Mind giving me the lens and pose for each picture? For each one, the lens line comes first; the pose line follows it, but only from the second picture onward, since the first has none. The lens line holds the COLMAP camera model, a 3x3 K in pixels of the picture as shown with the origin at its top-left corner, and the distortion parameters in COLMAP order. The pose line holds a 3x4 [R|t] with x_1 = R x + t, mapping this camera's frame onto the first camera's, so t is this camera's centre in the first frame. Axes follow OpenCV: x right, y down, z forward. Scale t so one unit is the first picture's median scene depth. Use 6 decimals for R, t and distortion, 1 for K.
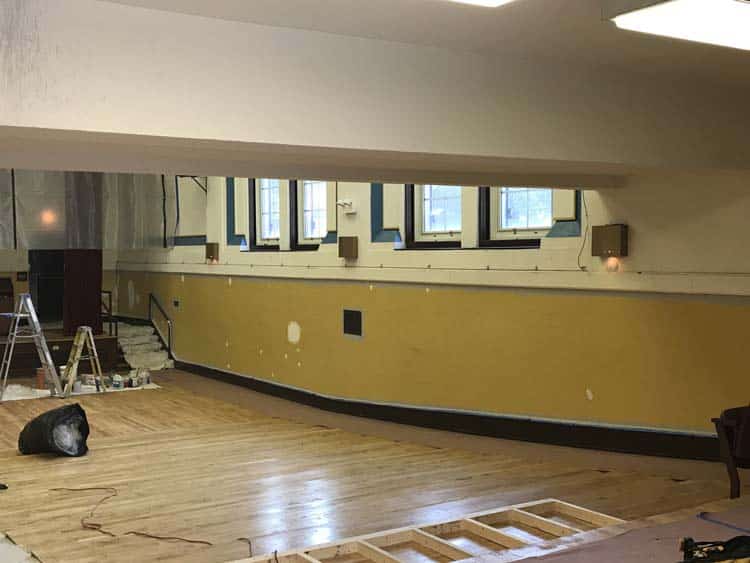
lens RADIAL K [[958.6, 0, 375.0], [0, 958.6, 281.5], [0, 0, 1]] dist [0.099426, -0.065399]
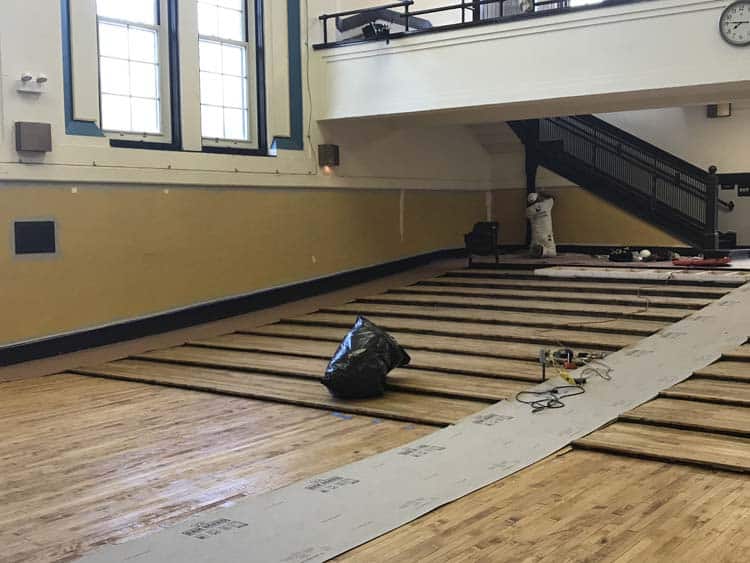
lens RADIAL K [[958.6, 0, 375.0], [0, 958.6, 281.5], [0, 0, 1]] dist [0.099426, -0.065399]
pose [[-0.367860, -0.052043, 0.928424, -0.741064], [0.047061, 0.996111, 0.074484, 0.029244], [-0.928690, 0.071092, -0.363980, 0.914206]]
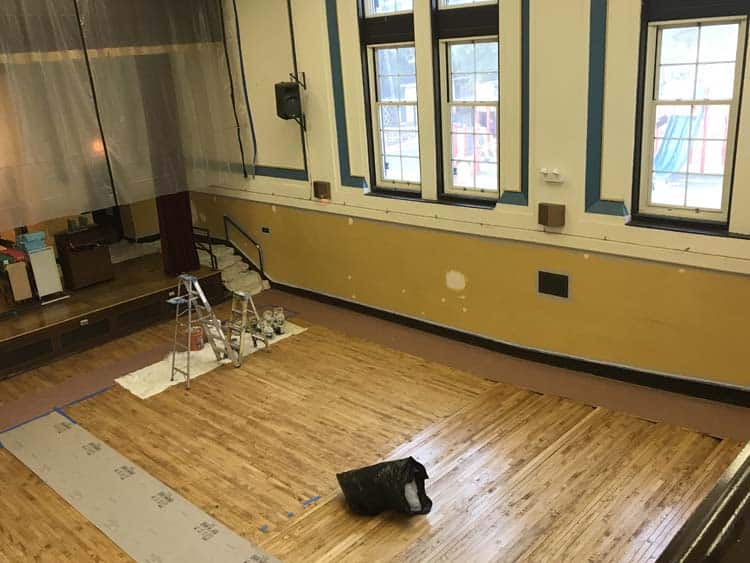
lens RADIAL K [[703.1, 0, 375.0], [0, 703.1, 281.5], [0, 0, 1]] dist [0.012566, -0.019402]
pose [[0.968610, -0.136780, 0.207571, -0.328055], [0.074468, 0.956321, 0.282673, -0.169498], [-0.237168, -0.258342, 0.936488, 0.291450]]
